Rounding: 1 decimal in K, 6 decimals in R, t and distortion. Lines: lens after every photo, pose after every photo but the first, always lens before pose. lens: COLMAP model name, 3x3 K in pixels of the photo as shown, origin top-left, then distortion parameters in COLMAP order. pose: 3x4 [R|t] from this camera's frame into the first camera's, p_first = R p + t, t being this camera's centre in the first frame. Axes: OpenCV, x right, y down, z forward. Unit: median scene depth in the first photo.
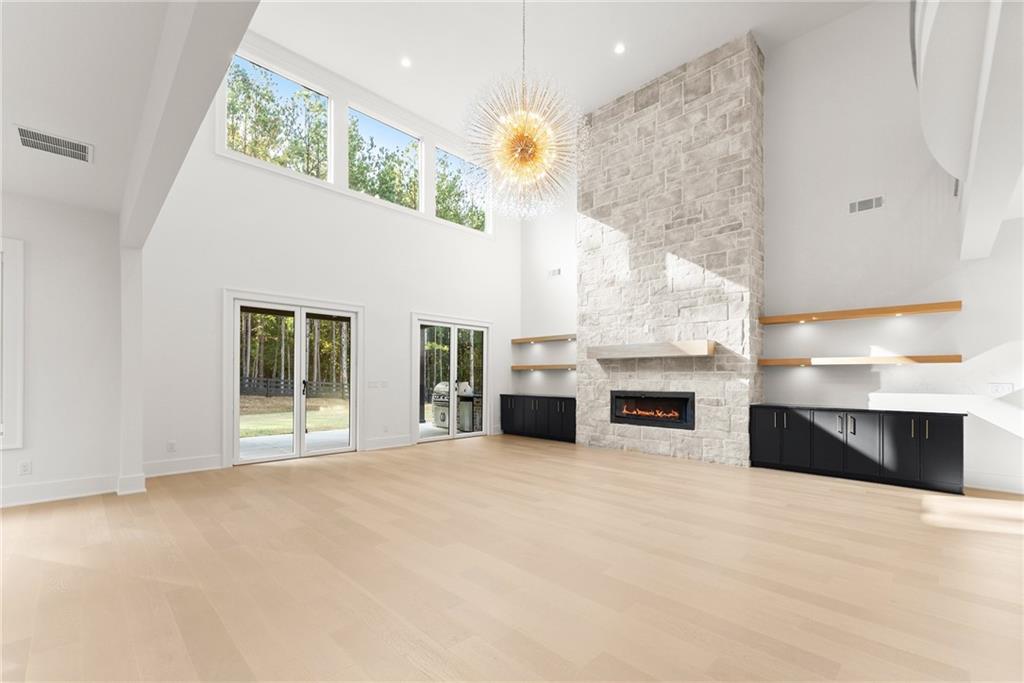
lens RADIAL K [[419.0, 0, 543.0], [0, 419.0, 379.3], [0, 0, 1]] dist [0.002212, 0.000731]
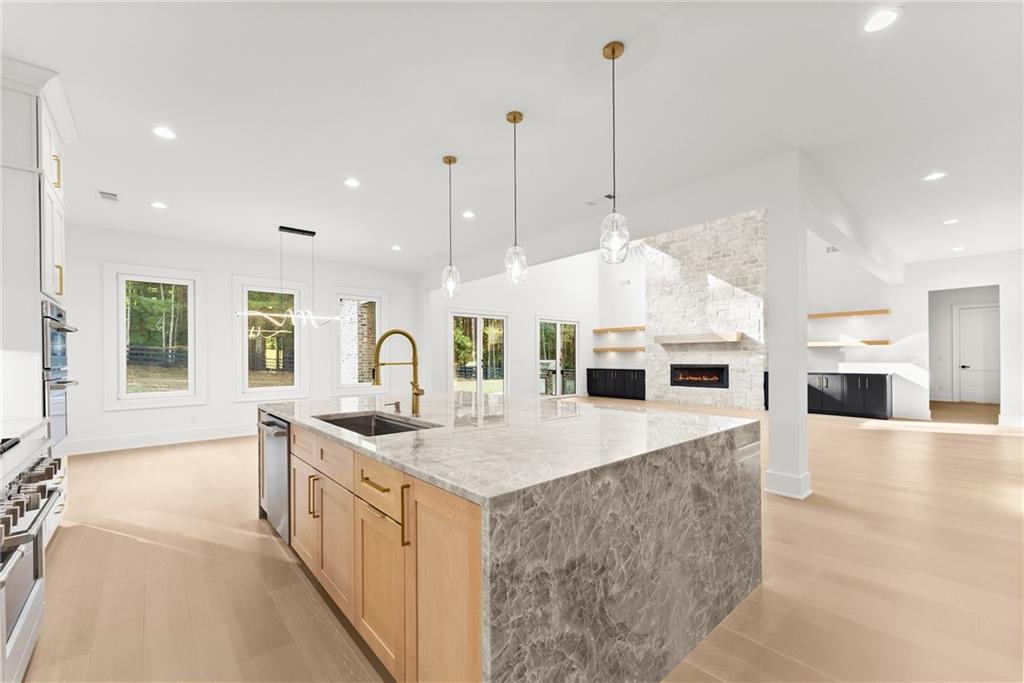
lens RADIAL K [[419.0, 0, 533.3], [0, 419.0, 357.1], [0, 0, 1]] dist [0.002212, 0.000731]
pose [[0.997372, -0.009074, -0.071886, -0.240919], [0.008742, 0.999950, -0.004930, 0.004761], [0.071927, 0.004288, 0.997401, -0.587003]]
